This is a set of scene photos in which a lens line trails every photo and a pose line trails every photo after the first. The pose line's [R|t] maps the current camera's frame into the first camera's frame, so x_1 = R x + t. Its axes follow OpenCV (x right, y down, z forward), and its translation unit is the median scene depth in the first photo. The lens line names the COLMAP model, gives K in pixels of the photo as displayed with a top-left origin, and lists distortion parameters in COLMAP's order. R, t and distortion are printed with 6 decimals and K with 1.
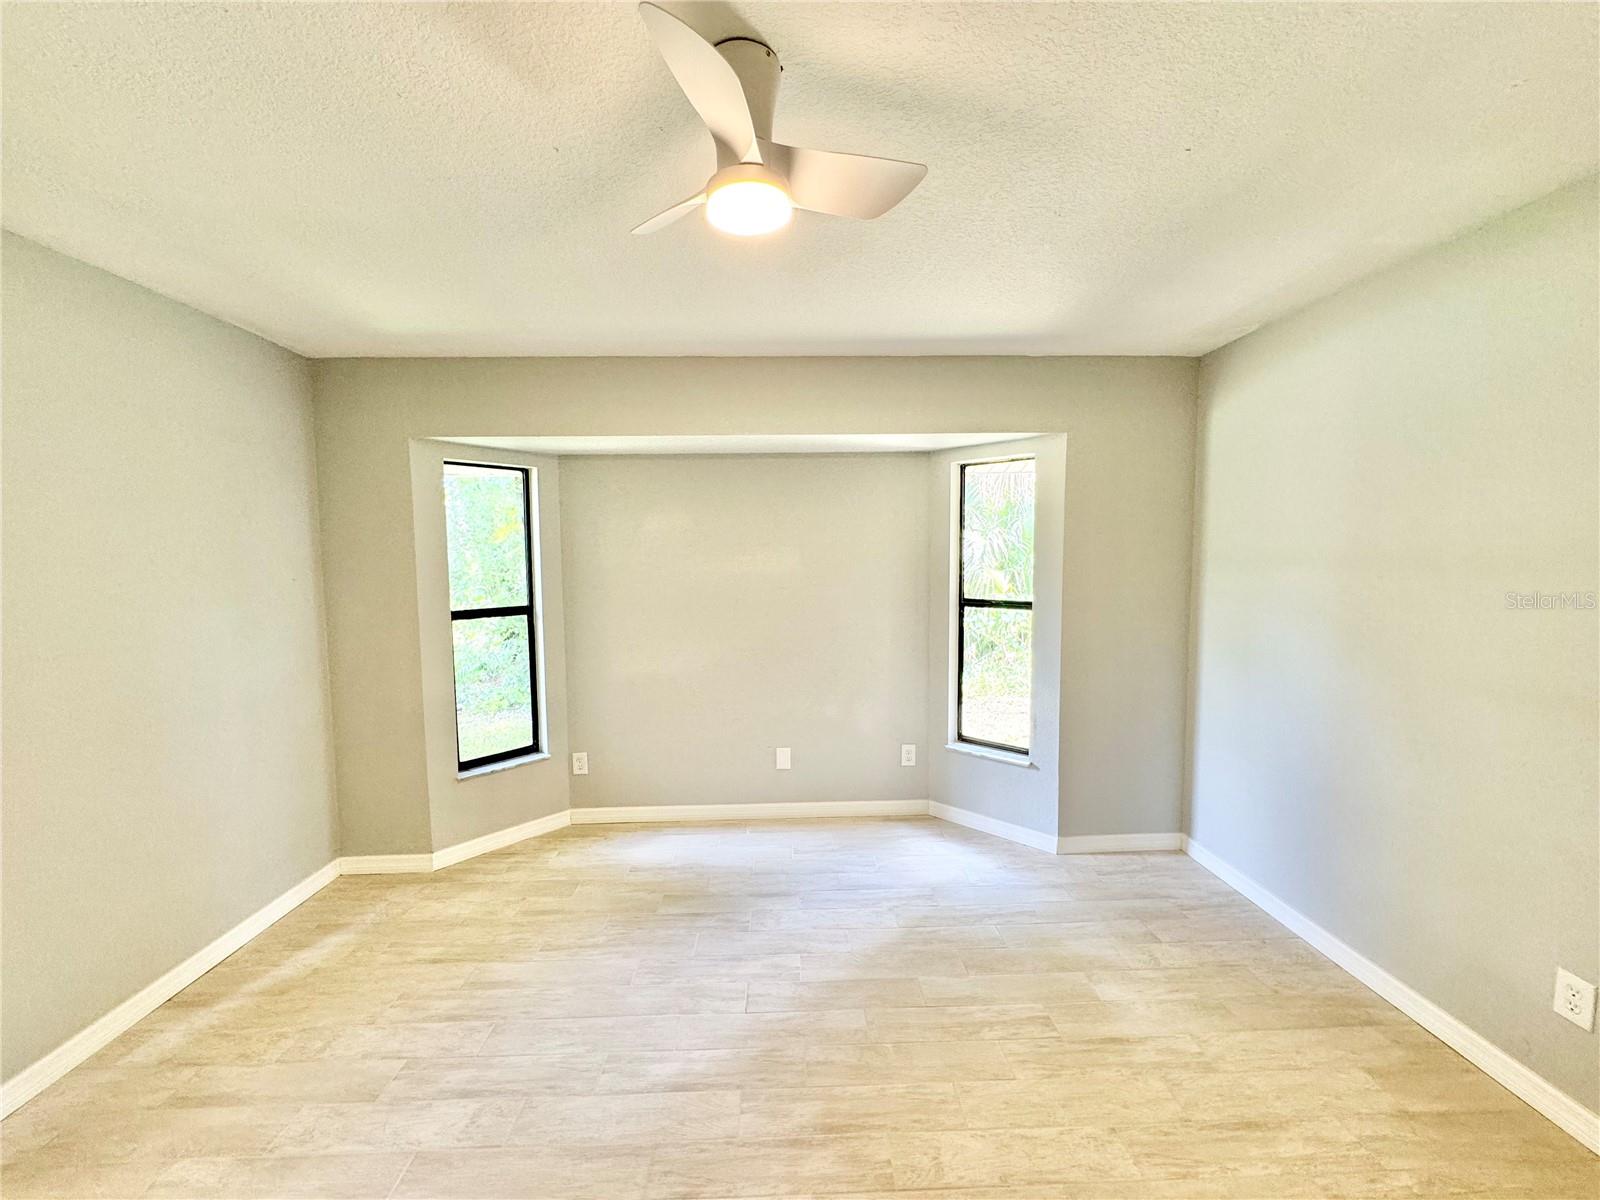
lens RADIAL K [[640.6, 0, 800.0], [0, 640.6, 600.0], [0, 0, 1]] dist [0.000262, 0.000018]
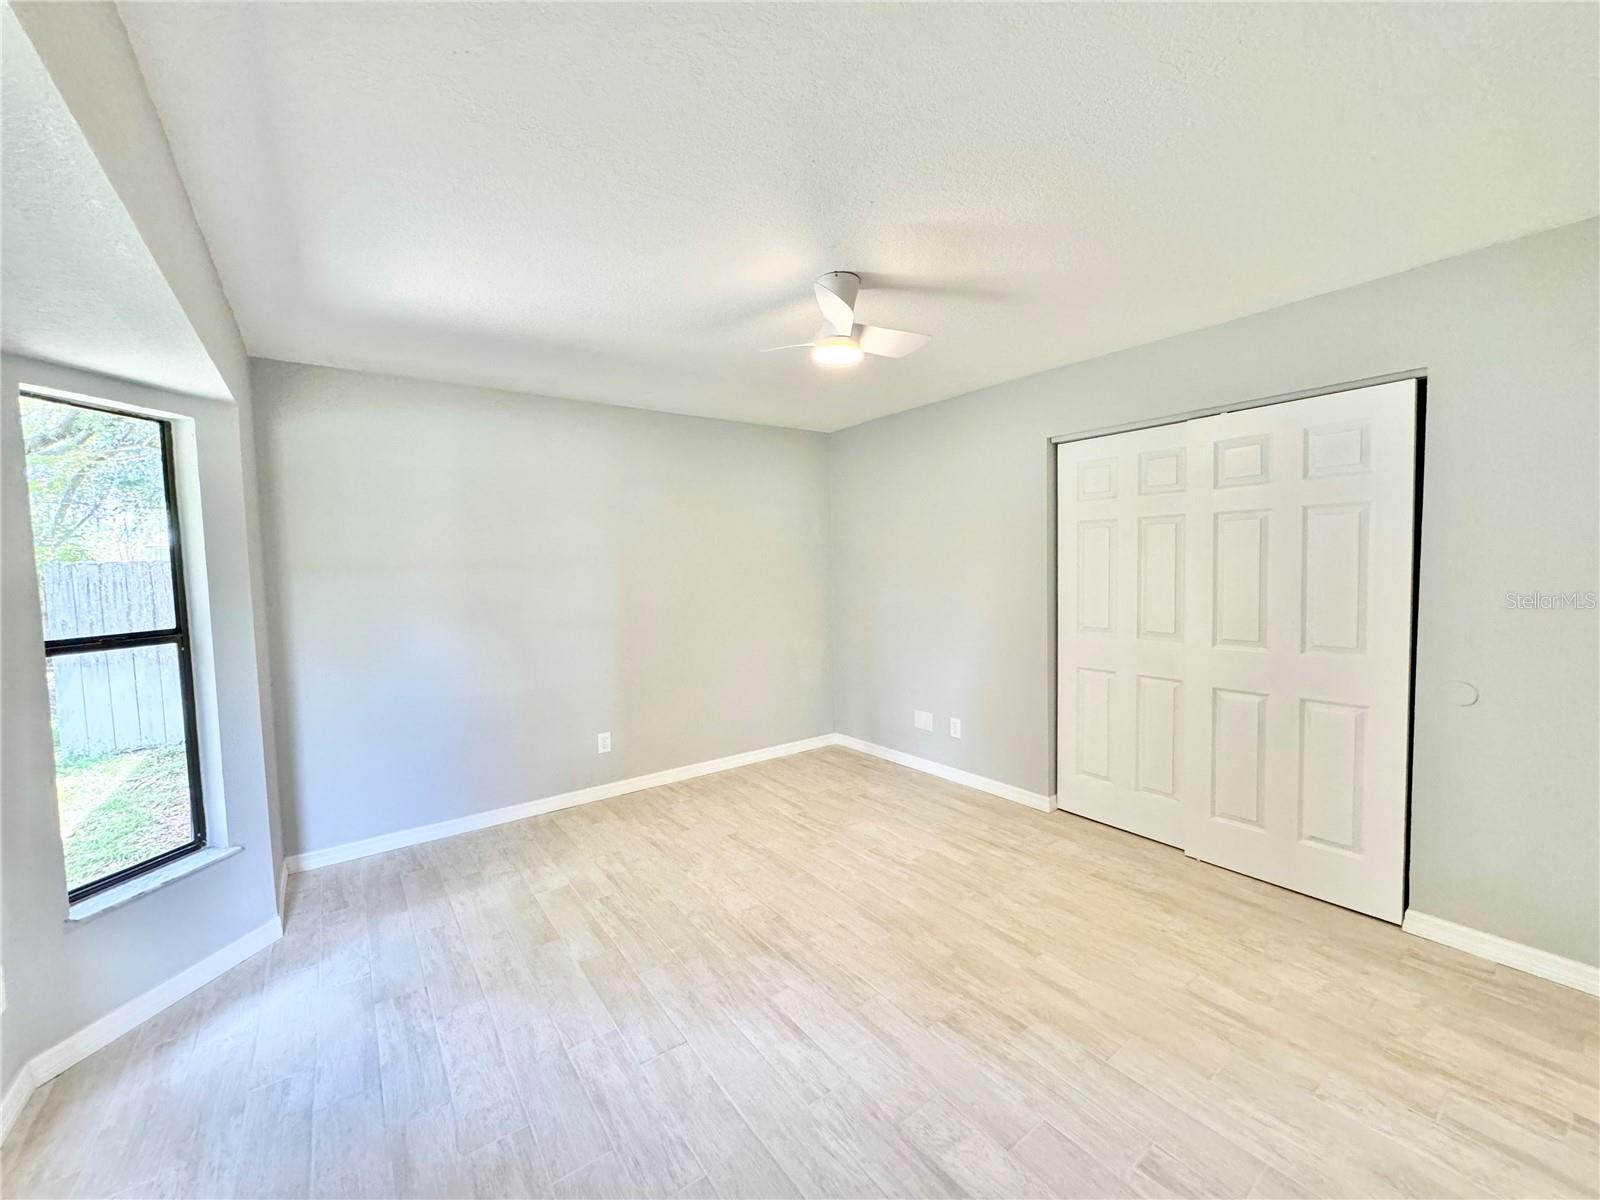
lens RADIAL K [[639.3, 0, 800.0], [0, 639.3, 600.0], [0, 0, 1]] dist [0.000032, 0.000035]
pose [[-0.569126, -0.026064, 0.821837, -0.979789], [0.086209, 0.992097, 0.091164, -0.056741], [-0.817719, 0.122733, -0.562382, 1.398344]]
